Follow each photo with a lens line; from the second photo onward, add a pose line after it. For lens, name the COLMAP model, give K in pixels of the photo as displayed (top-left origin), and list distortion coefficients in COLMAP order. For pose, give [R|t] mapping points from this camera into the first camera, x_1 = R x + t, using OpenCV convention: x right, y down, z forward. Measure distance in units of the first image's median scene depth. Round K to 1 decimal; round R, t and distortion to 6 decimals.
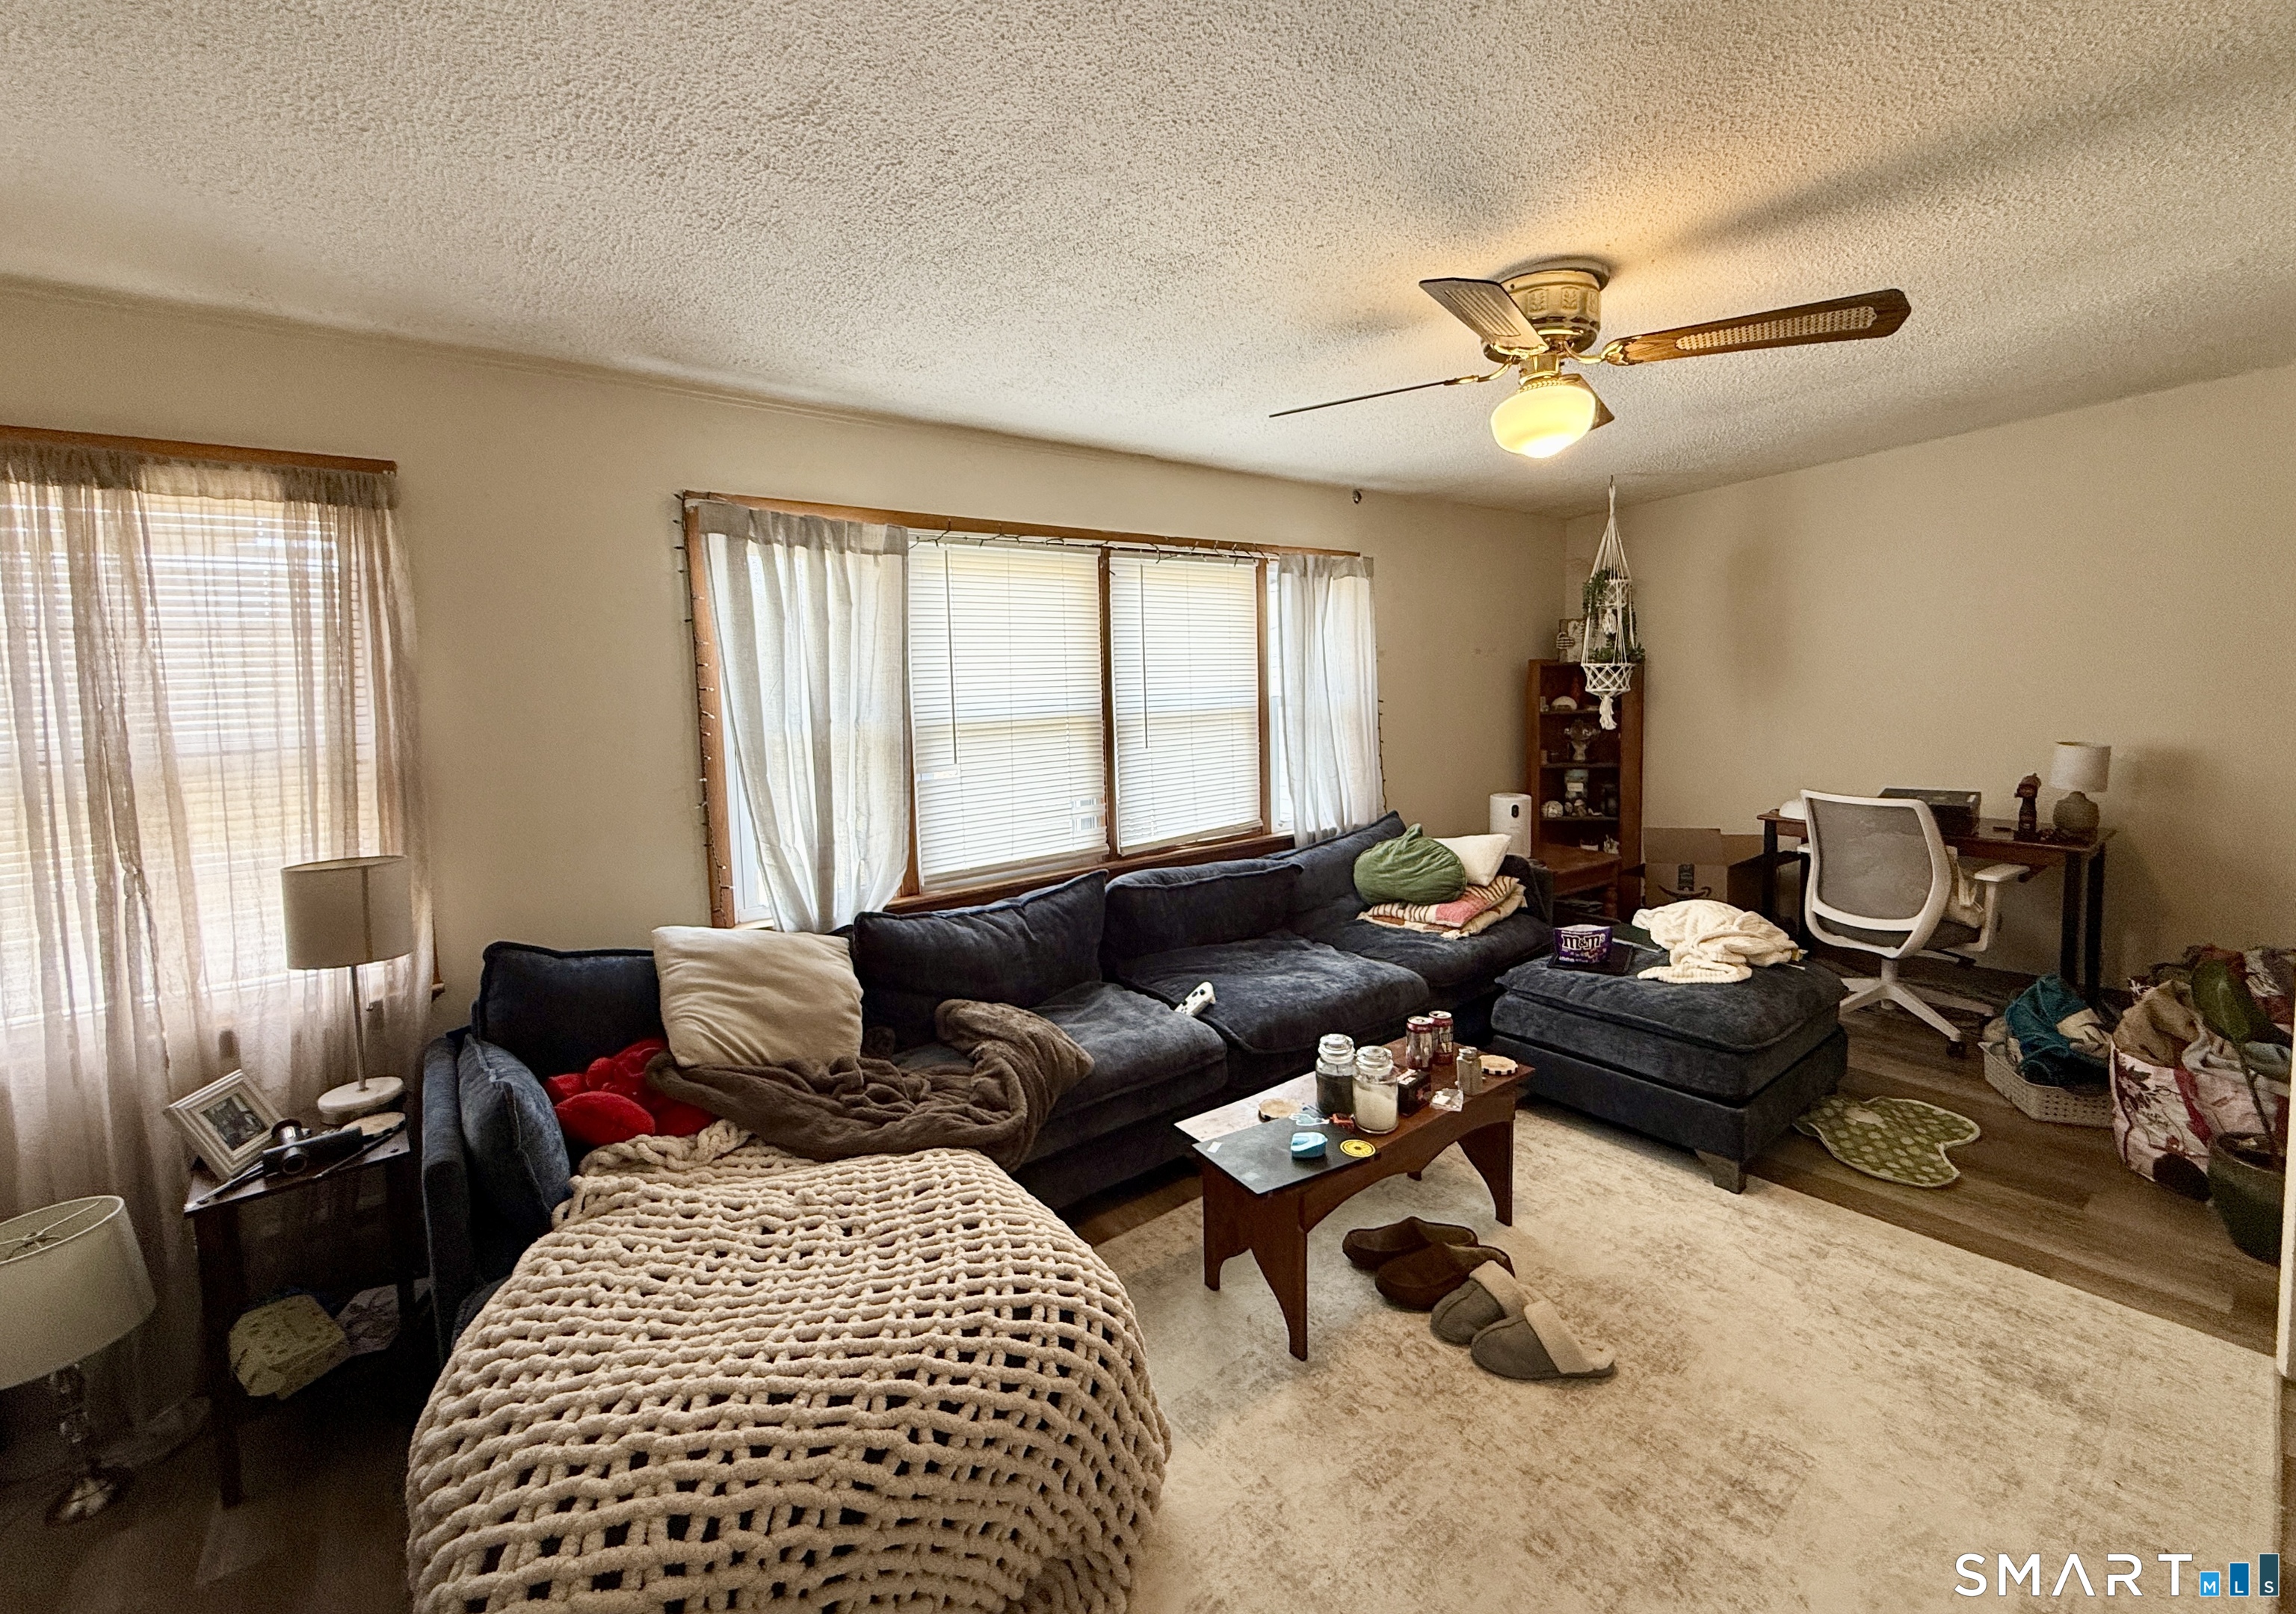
lens RADIAL K [[933.7, 0, 1151.4], [0, 933.7, 755.4], [0, 0, 1]] dist [-0.017540, 0.000016]
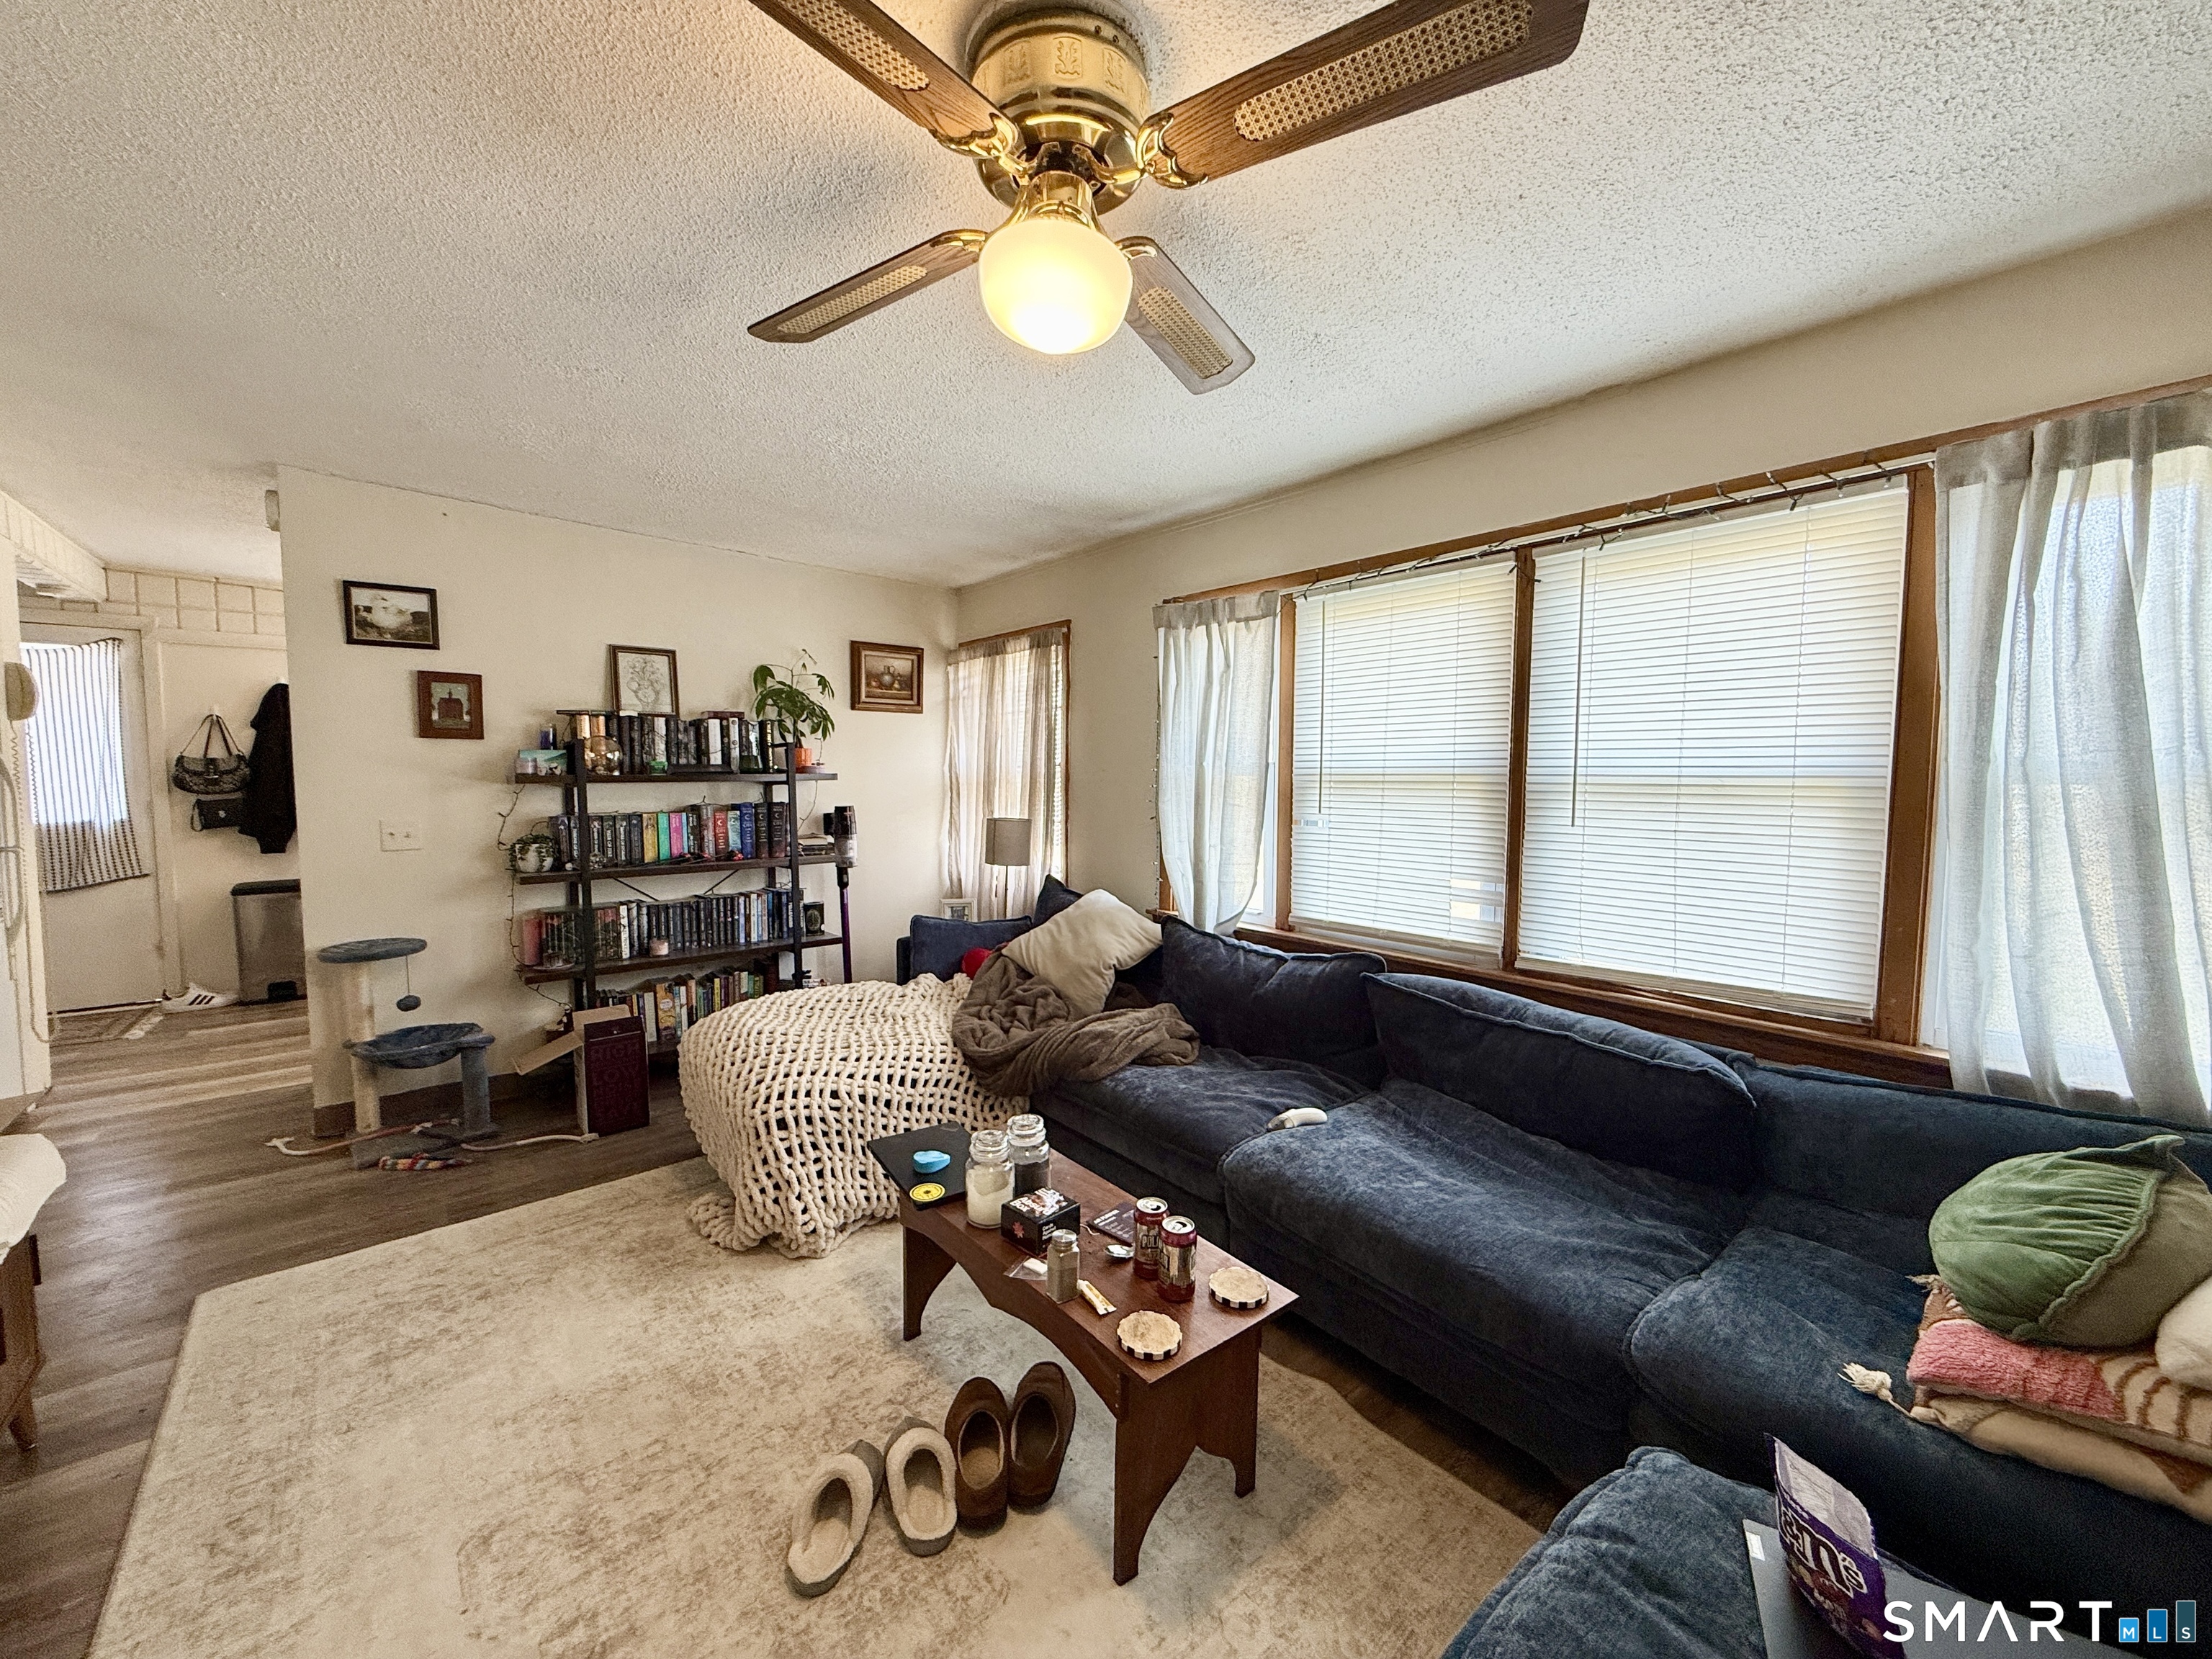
lens RADIAL K [[904.6, 0, 1106.0], [0, 904.6, 829.5], [0, 0, 1]] dist [-0.000993, -0.000241]
pose [[0.006412, 0.095985, -0.995362, 0.723406], [-0.077062, 0.992470, 0.095210, -0.046669], [0.997006, 0.076094, 0.013760, 0.717297]]
